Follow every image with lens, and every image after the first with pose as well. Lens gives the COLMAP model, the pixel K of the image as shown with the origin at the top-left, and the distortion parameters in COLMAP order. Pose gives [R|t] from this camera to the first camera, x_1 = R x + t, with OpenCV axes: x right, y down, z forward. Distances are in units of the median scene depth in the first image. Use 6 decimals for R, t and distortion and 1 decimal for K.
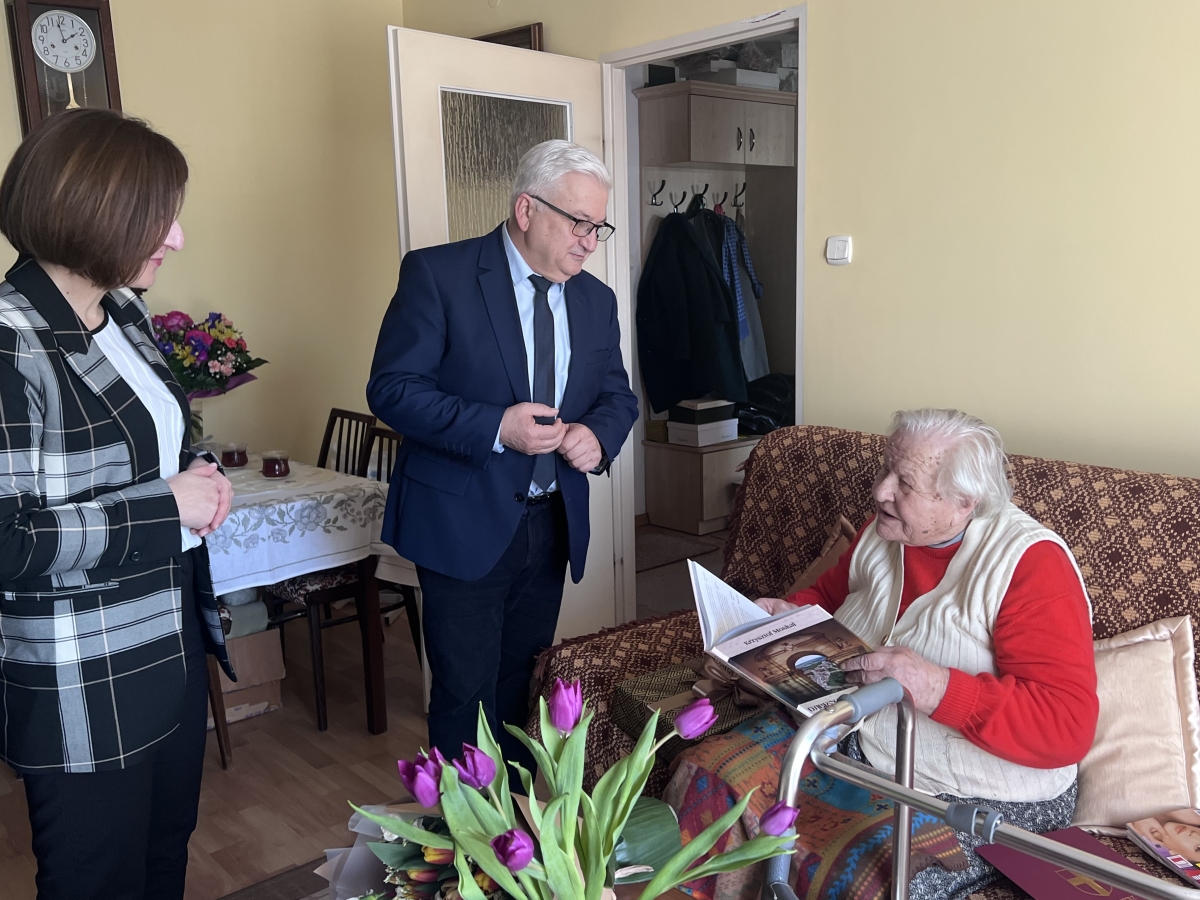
lens RADIAL K [[1084.8, 0, 618.7], [0, 1084.8, 447.4], [0, 0, 1]] dist [0.054116, -0.063597]
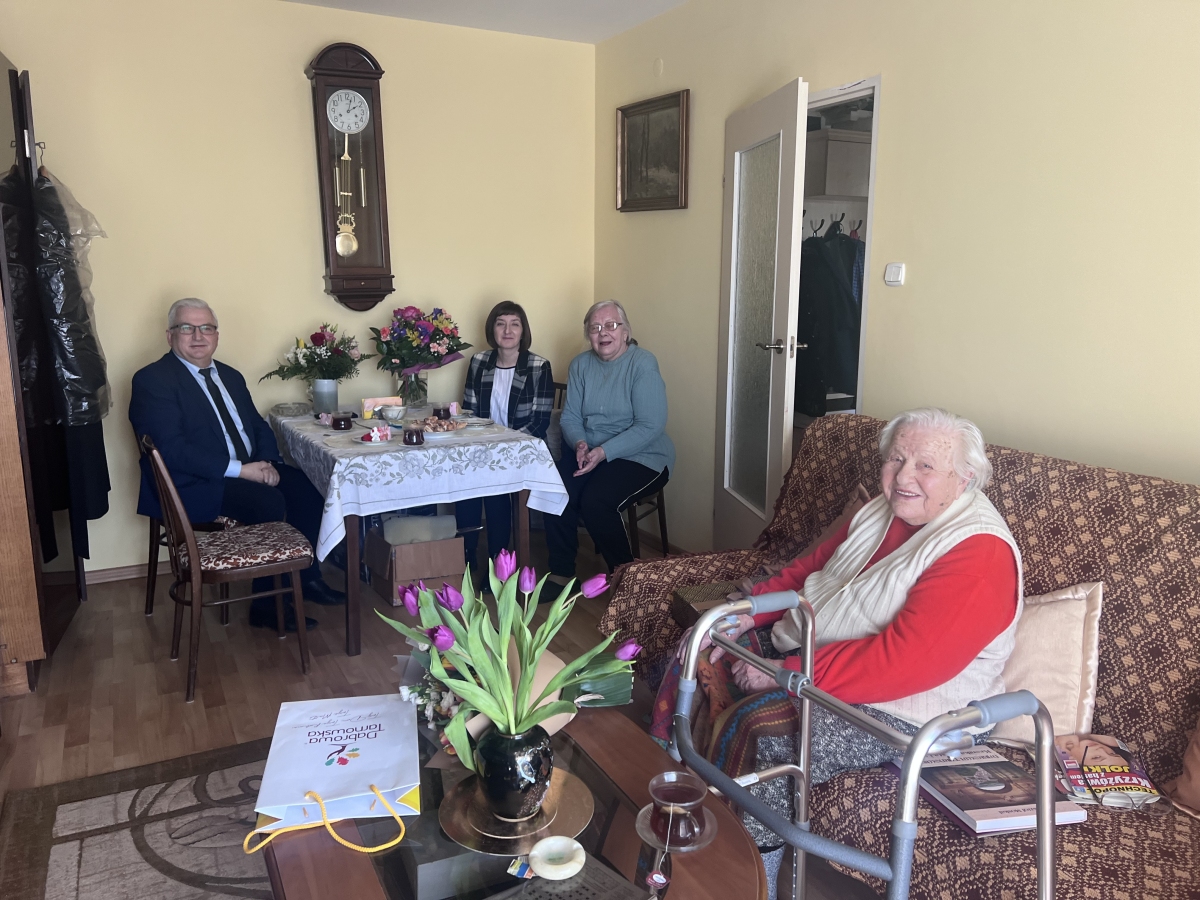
lens RADIAL K [[903.7, 0, 600.8], [0, 903.7, 444.8], [0, 0, 1]] dist [0.064436, -0.053178]
pose [[0.971016, 0.069281, -0.228754, 0.181921], [-0.064381, 0.997509, 0.028823, 0.005290], [0.230181, -0.013260, 0.973058, -0.126403]]
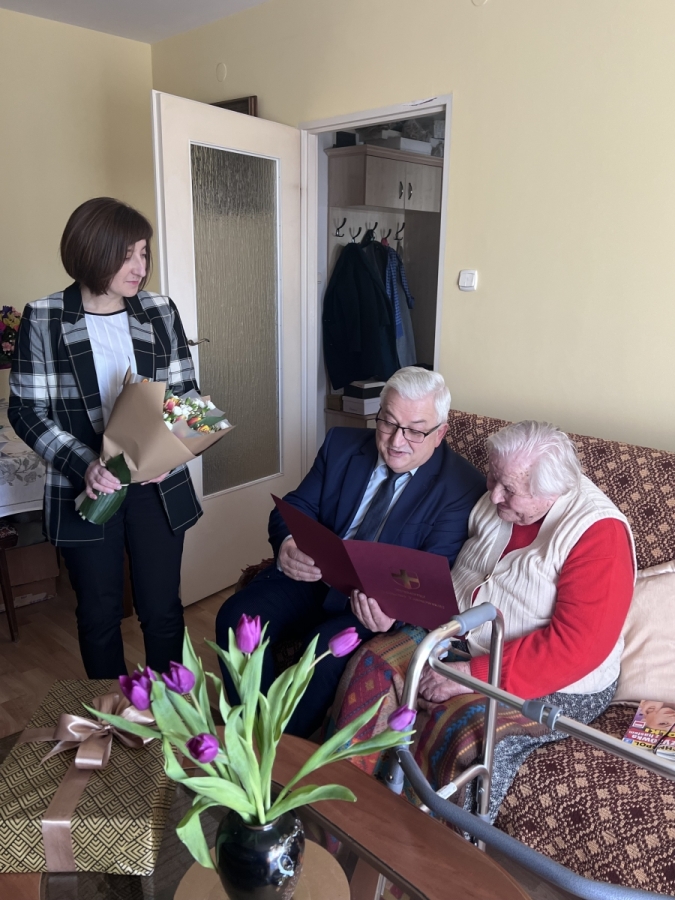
lens RADIAL K [[764.4, 0, 350.7], [0, 764.4, 466.8], [0, 0, 1]] dist [0.041947, -0.017040]
pose [[0.998088, 0.027860, 0.055170, 0.009625], [-0.032107, 0.996464, 0.077649, -0.023181], [-0.052812, -0.079272, 0.995453, 0.030032]]
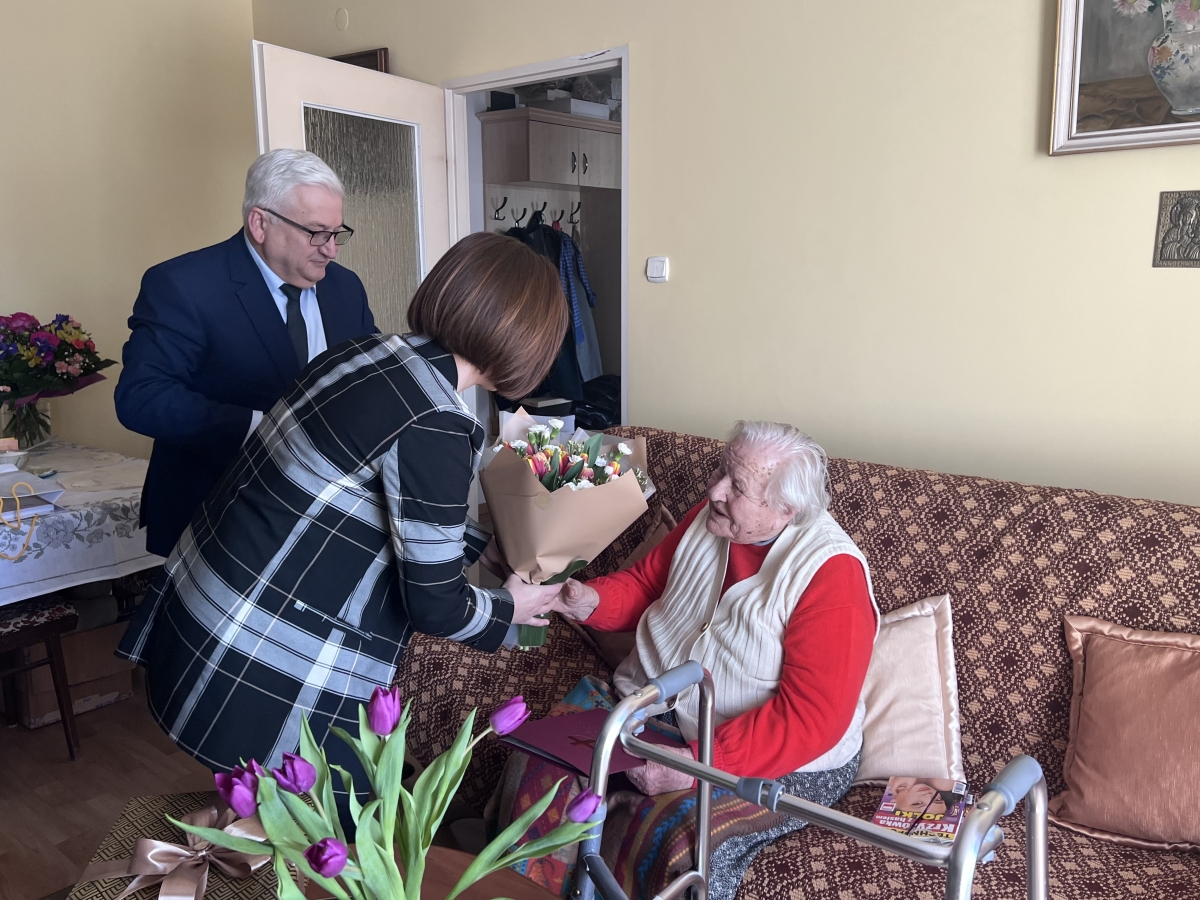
lens RADIAL K [[975.5, 0, 610.1], [0, 975.5, 446.8], [0, 0, 1]] dist [0.057660, -0.049459]
pose [[0.990224, -0.004790, 0.139401, 0.017619], [0.003147, 0.999923, 0.012005, -0.014661], [-0.139448, -0.011449, 0.990163, 0.012465]]
